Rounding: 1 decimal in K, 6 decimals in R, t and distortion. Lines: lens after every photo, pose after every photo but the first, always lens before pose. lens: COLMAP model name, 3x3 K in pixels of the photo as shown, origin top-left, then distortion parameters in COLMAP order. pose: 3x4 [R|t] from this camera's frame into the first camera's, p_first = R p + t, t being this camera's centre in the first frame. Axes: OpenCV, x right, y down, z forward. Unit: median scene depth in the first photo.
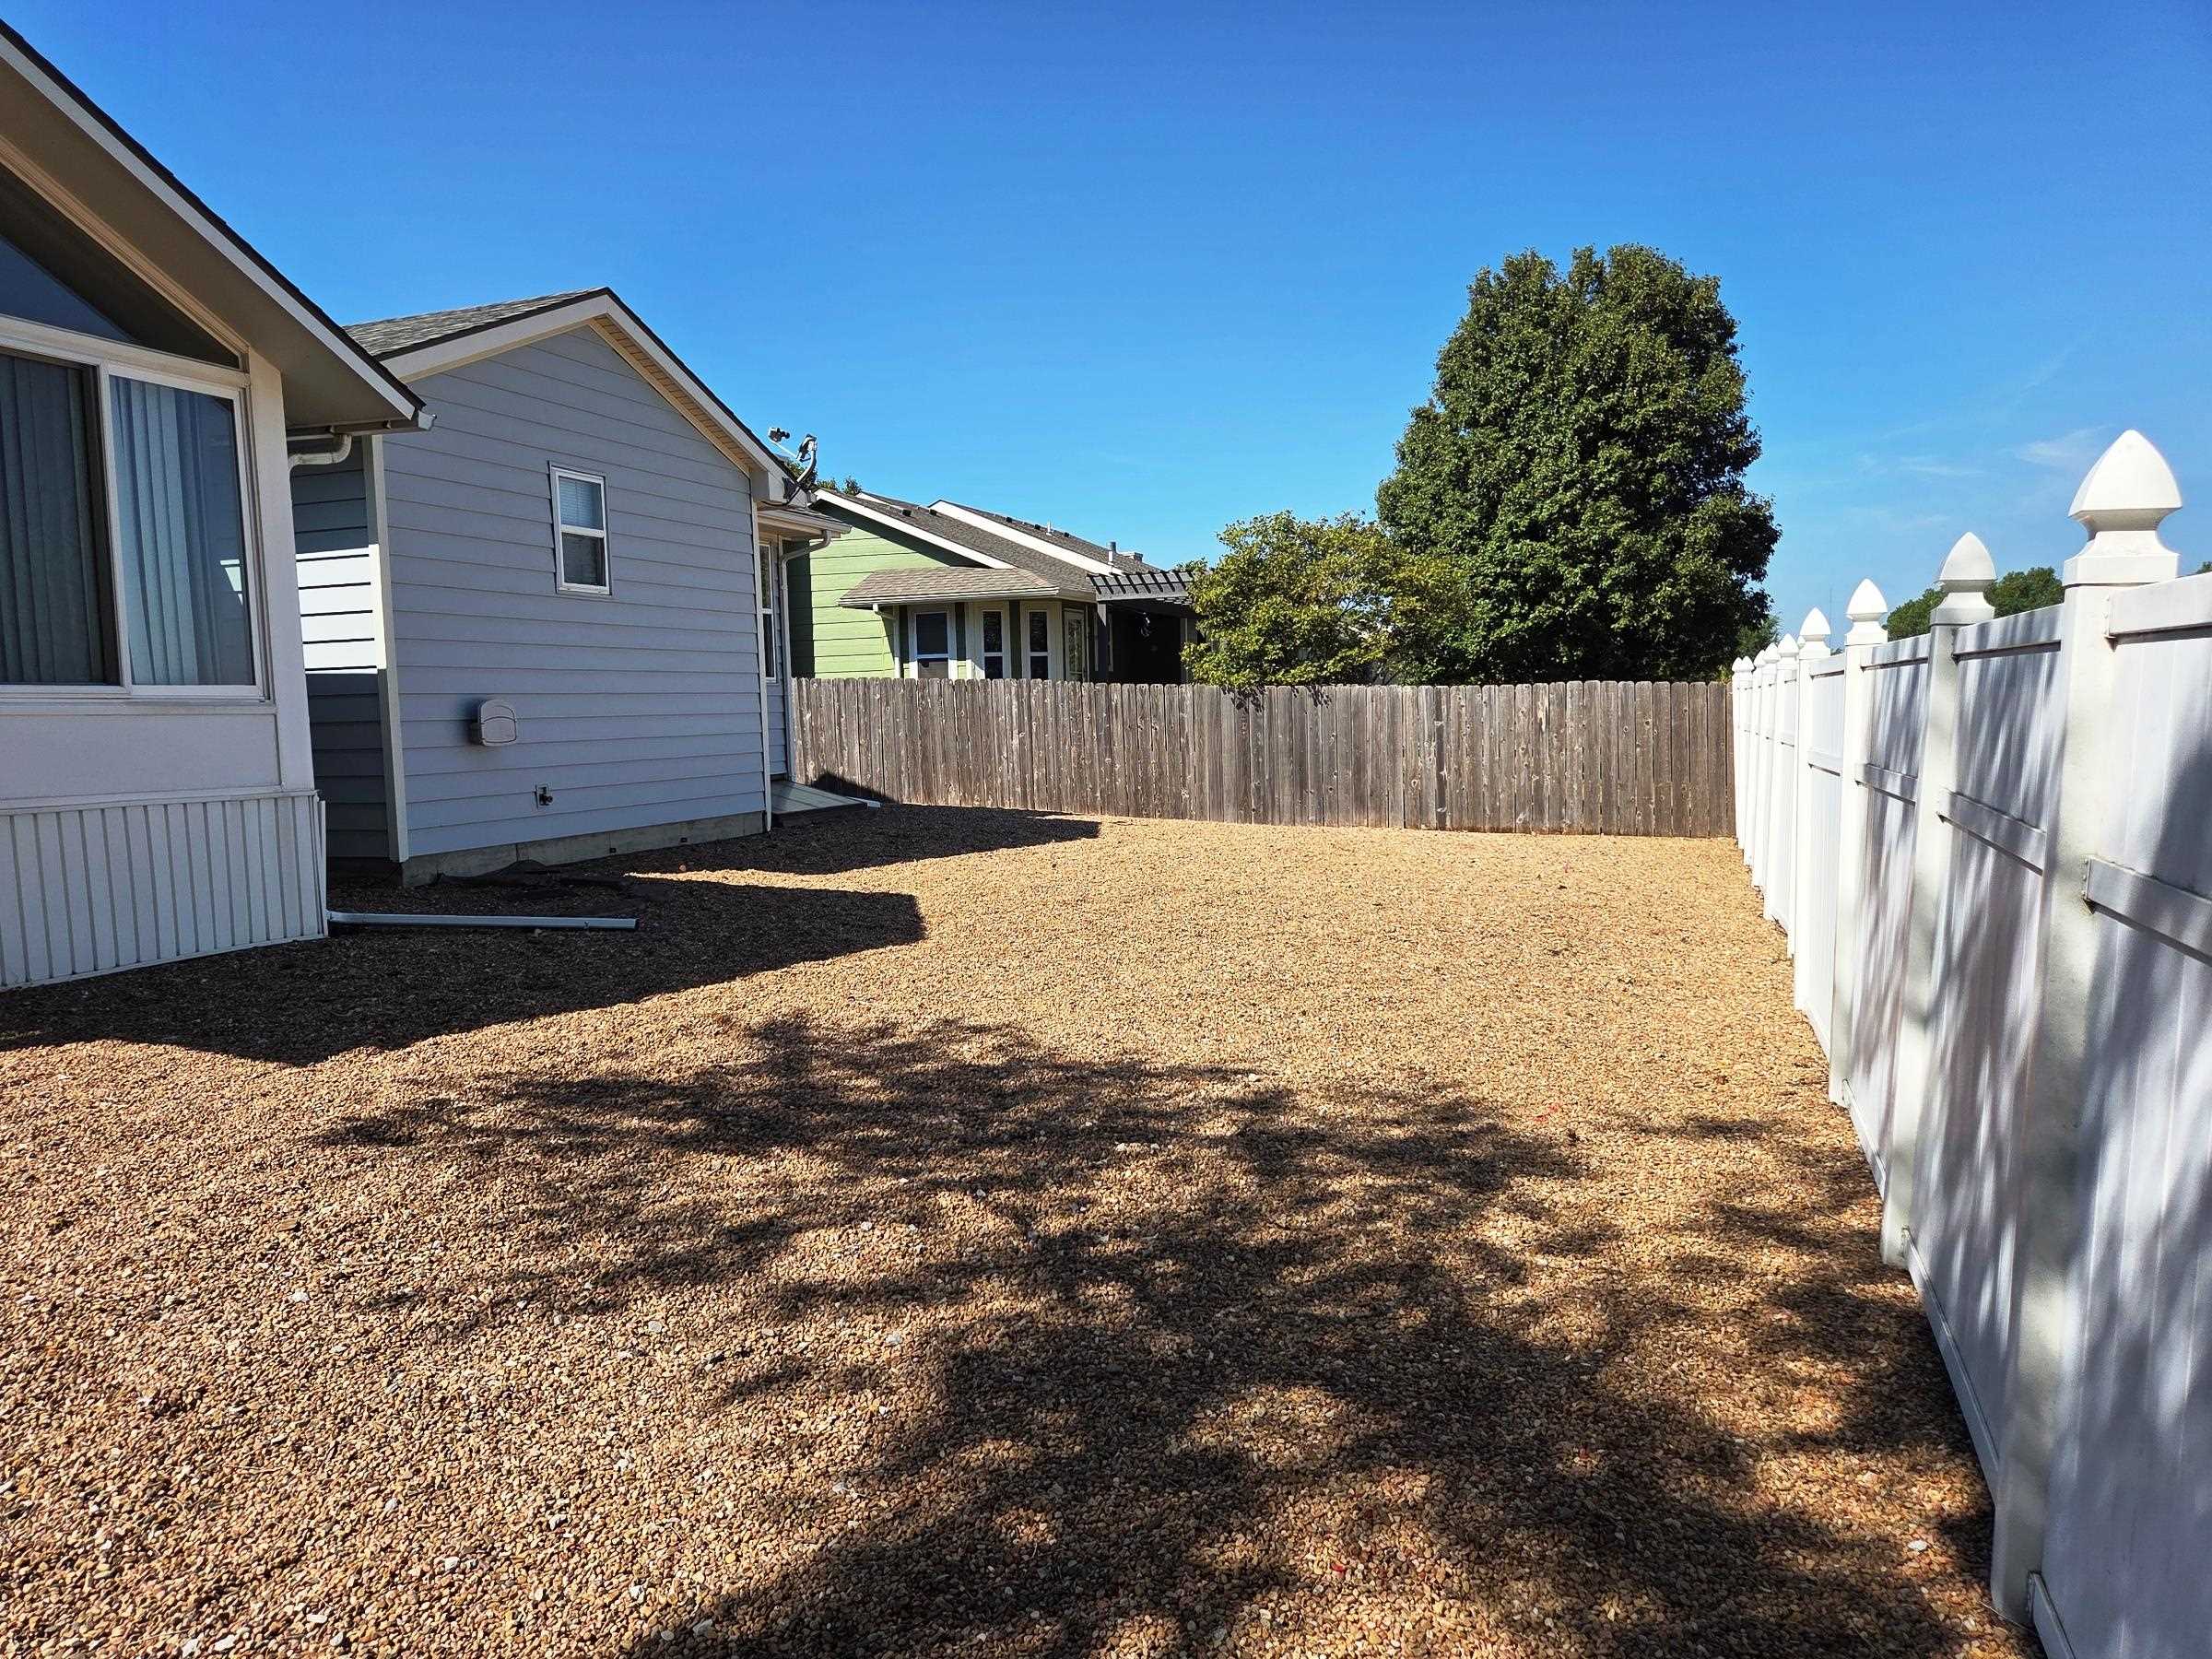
lens RADIAL K [[1515.1, 0, 1075.8], [0, 1515.1, 827.0], [0, 0, 1]] dist [0.056424, -0.046979]
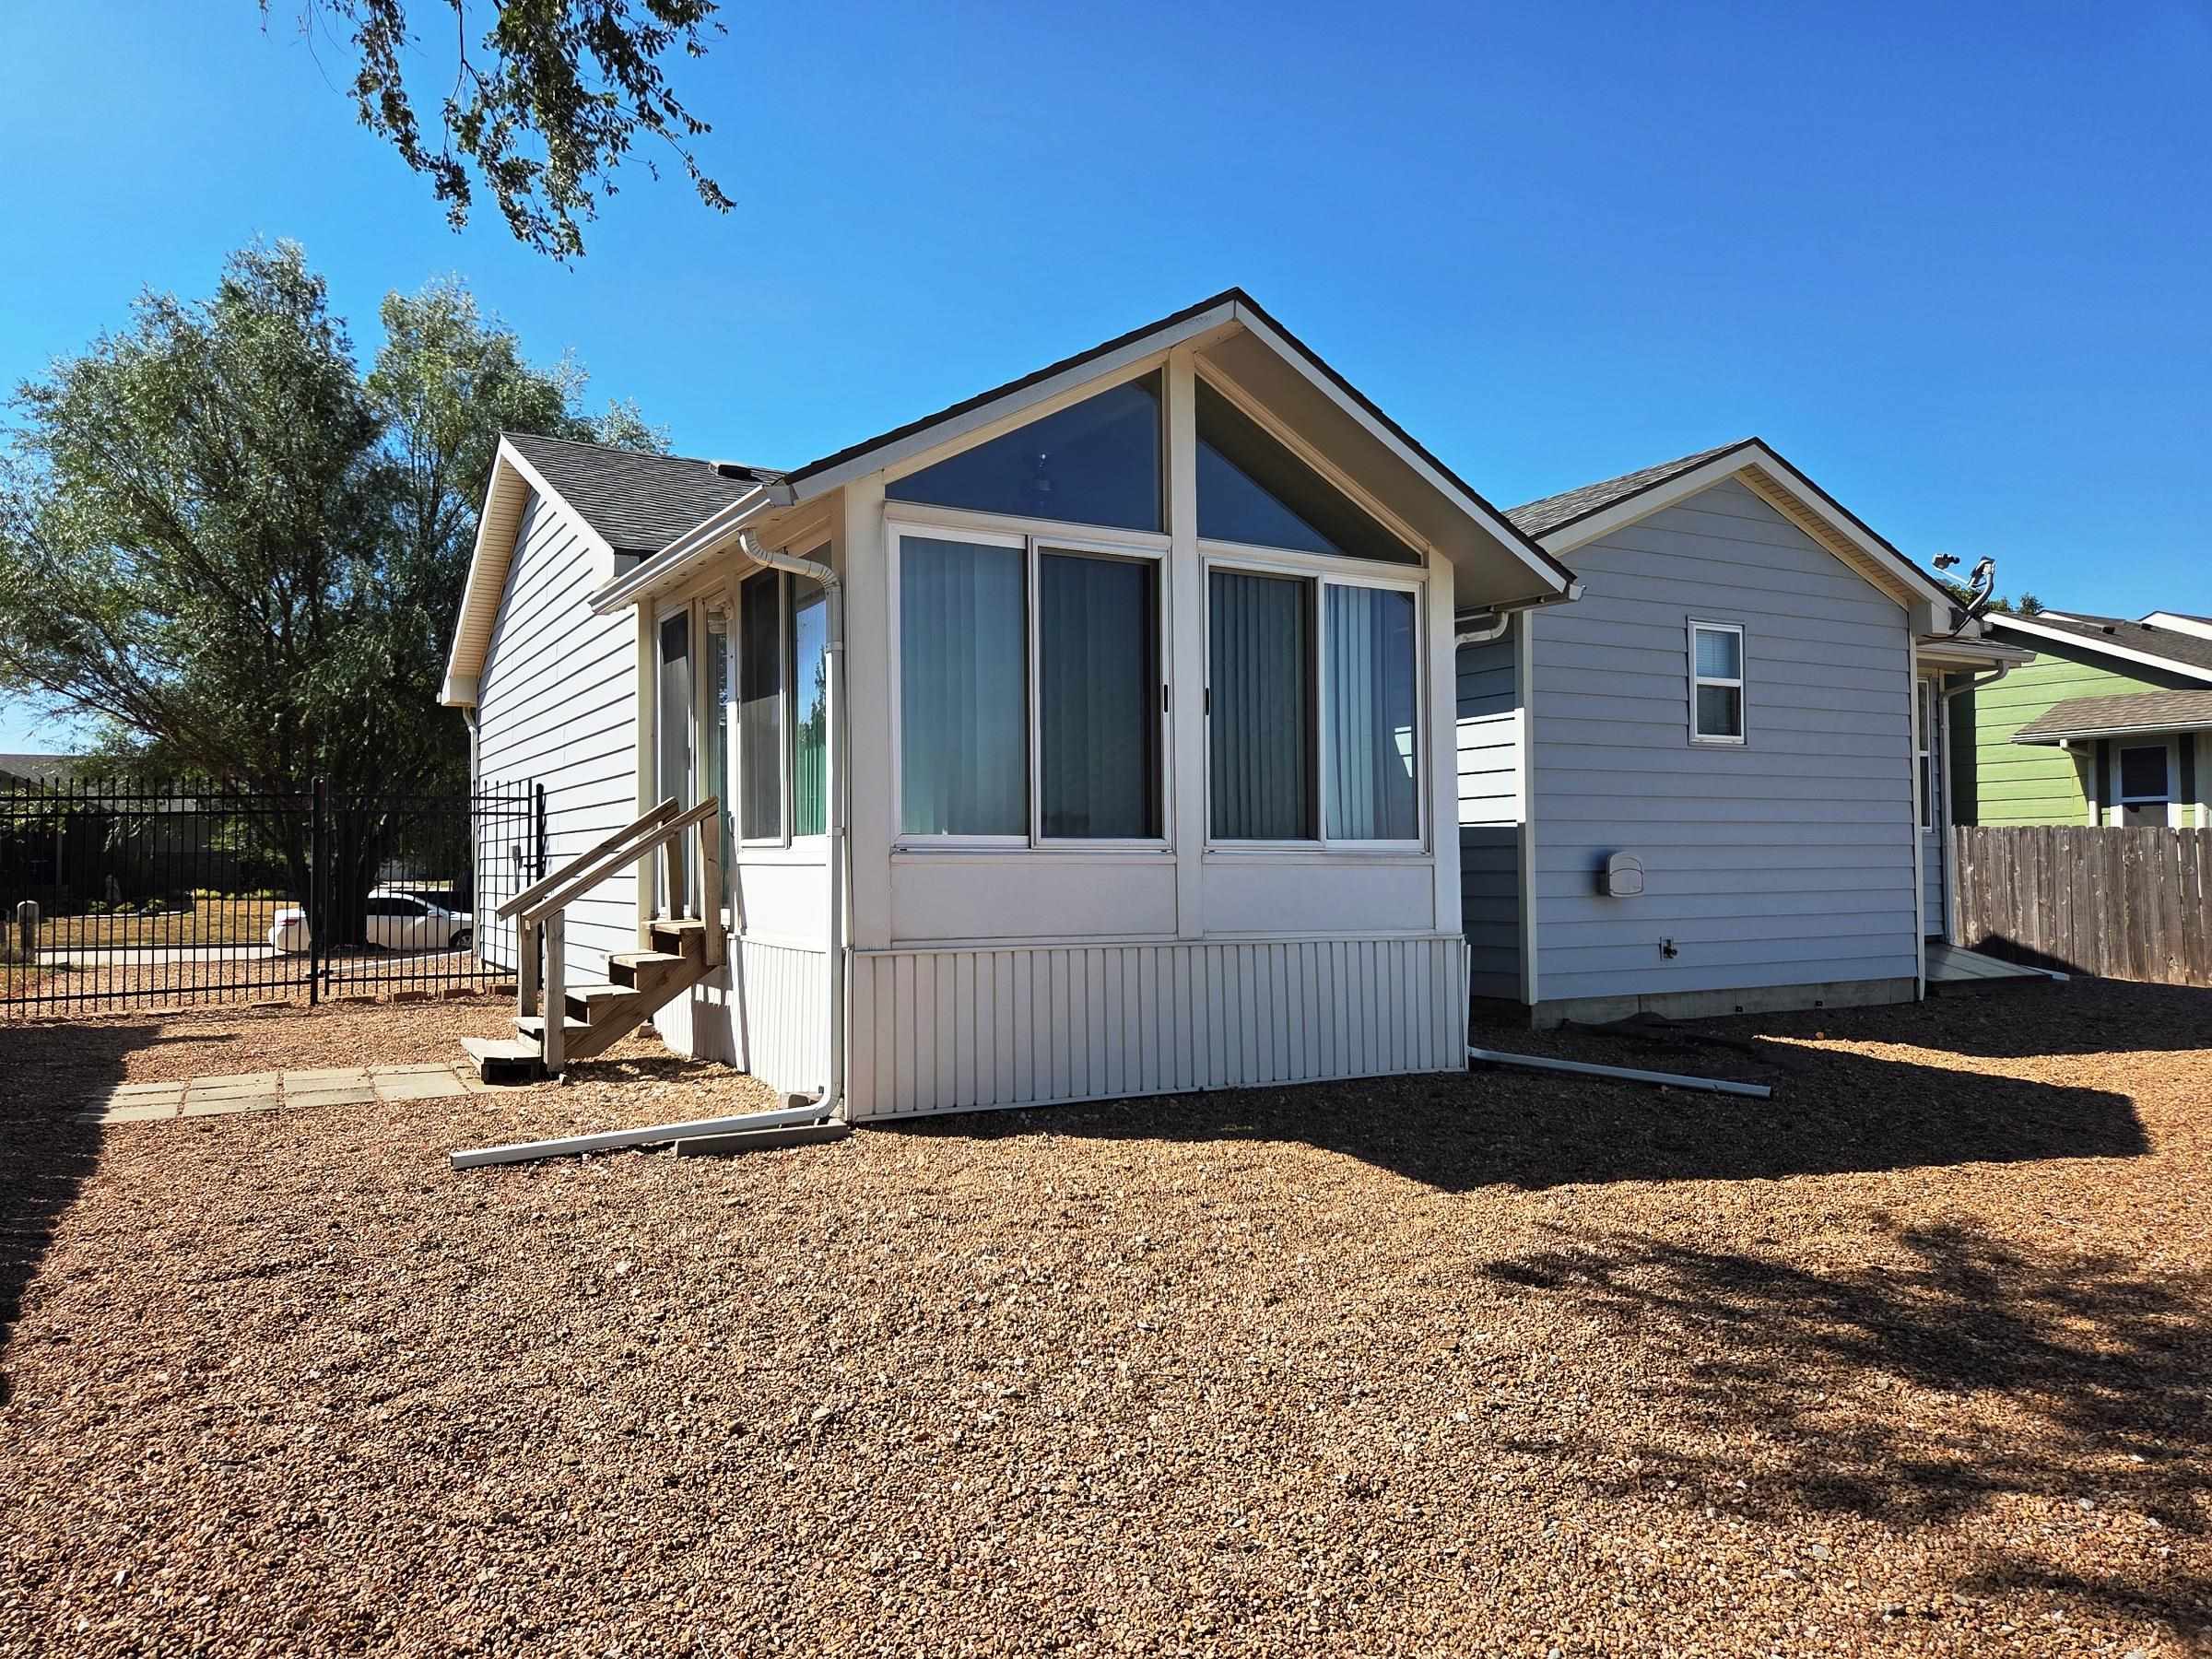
lens RADIAL K [[1515.1, 0, 1075.8], [0, 1515.1, 827.0], [0, 0, 1]] dist [0.056424, -0.046979]
pose [[0.768282, 0.002295, -0.640107, -0.014471], [-0.061929, 0.995569, -0.070760, -0.007275], [0.637108, 0.094005, 0.765020, -0.017823]]
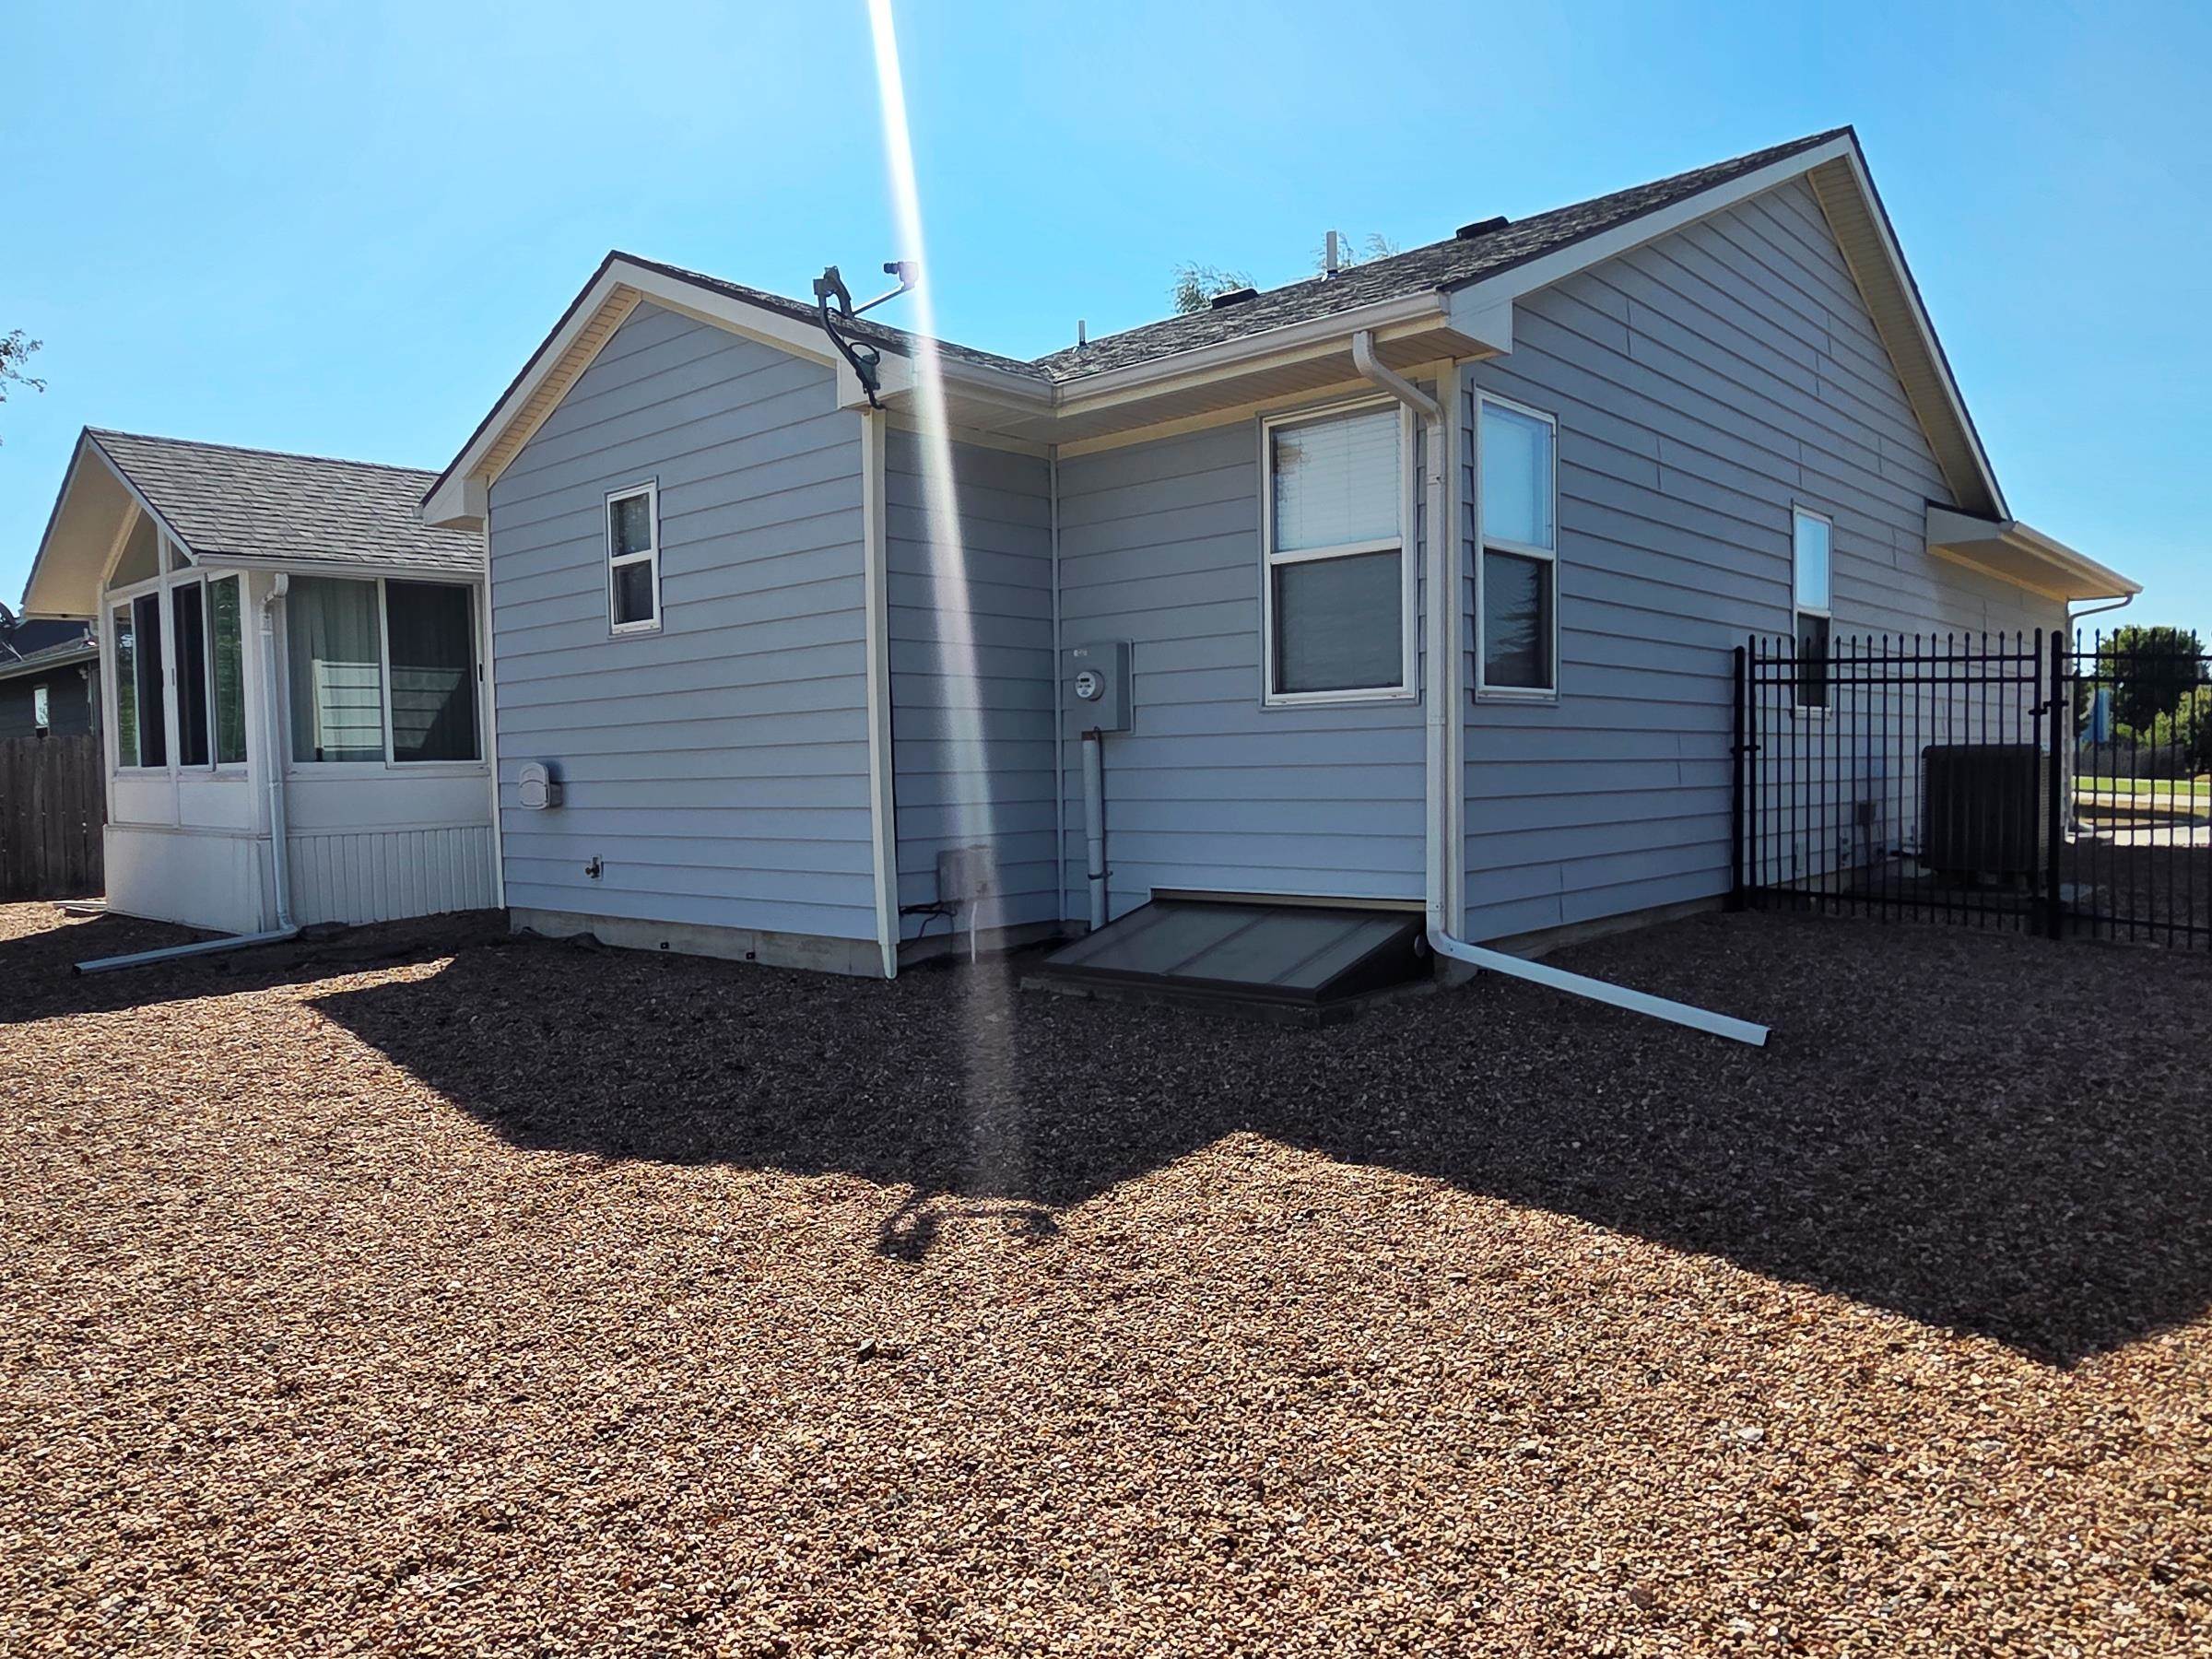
lens RADIAL K [[1510.1, 0, 1106.0], [0, 1510.1, 829.5], [0, 0, 1]] dist [0.008097, -0.006369]
pose [[-0.355222, 0.074239, -0.931829, 0.550361], [-0.039639, 0.994749, 0.094362, -0.203306], [0.933941, 0.070456, -0.350414, 2.328225]]
